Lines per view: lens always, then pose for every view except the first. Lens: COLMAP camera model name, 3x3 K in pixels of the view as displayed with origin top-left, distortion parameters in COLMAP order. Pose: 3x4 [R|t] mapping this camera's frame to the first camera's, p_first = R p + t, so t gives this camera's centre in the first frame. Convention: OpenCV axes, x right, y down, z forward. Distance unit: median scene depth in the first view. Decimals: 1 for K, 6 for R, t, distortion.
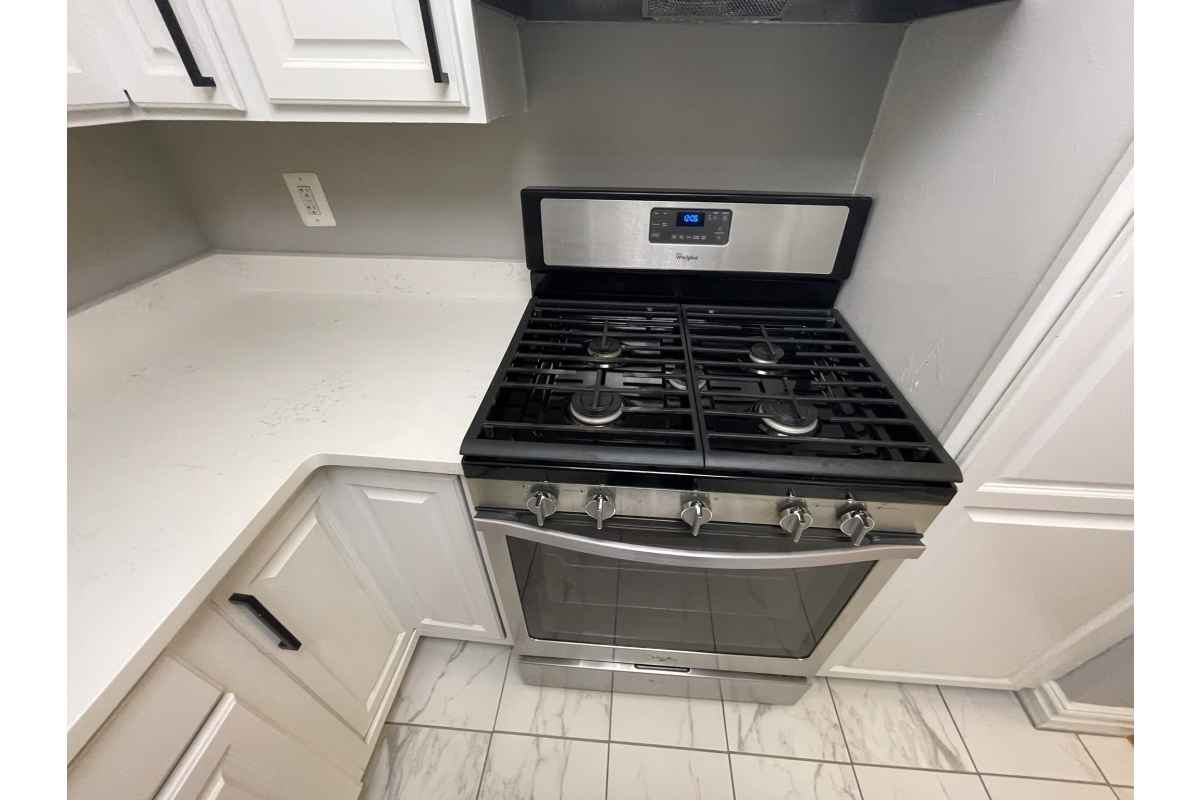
lens RADIAL K [[430.6, 0, 605.4], [0, 430.6, 401.8], [0, 0, 1]] dist [-0.002152, 0.000141]
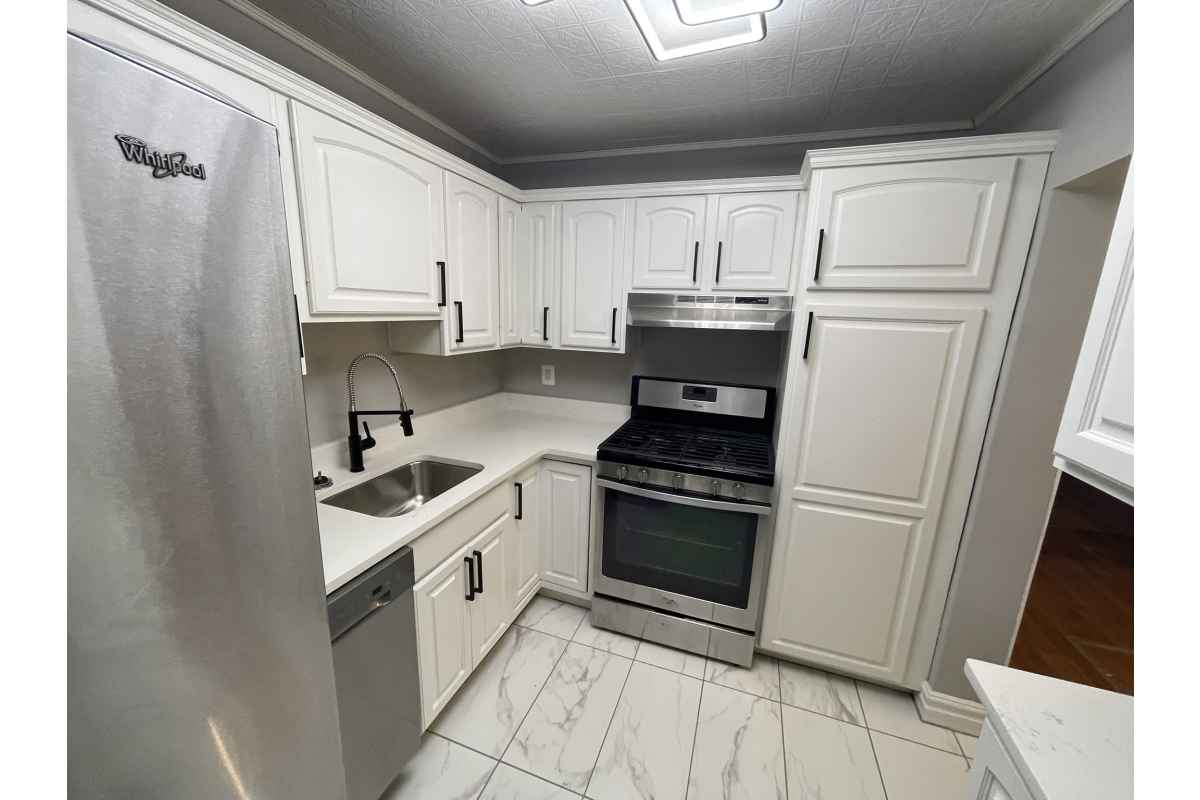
lens RADIAL K [[430.6, 0, 606.2], [0, 430.6, 404.0], [0, 0, 1]] dist [-0.002152, 0.000141]
pose [[0.966011, 0.082150, -0.245099, 0.271609], [-0.180608, 0.892840, -0.412575, 0.687375], [0.184941, 0.442819, 0.877330, -1.108994]]
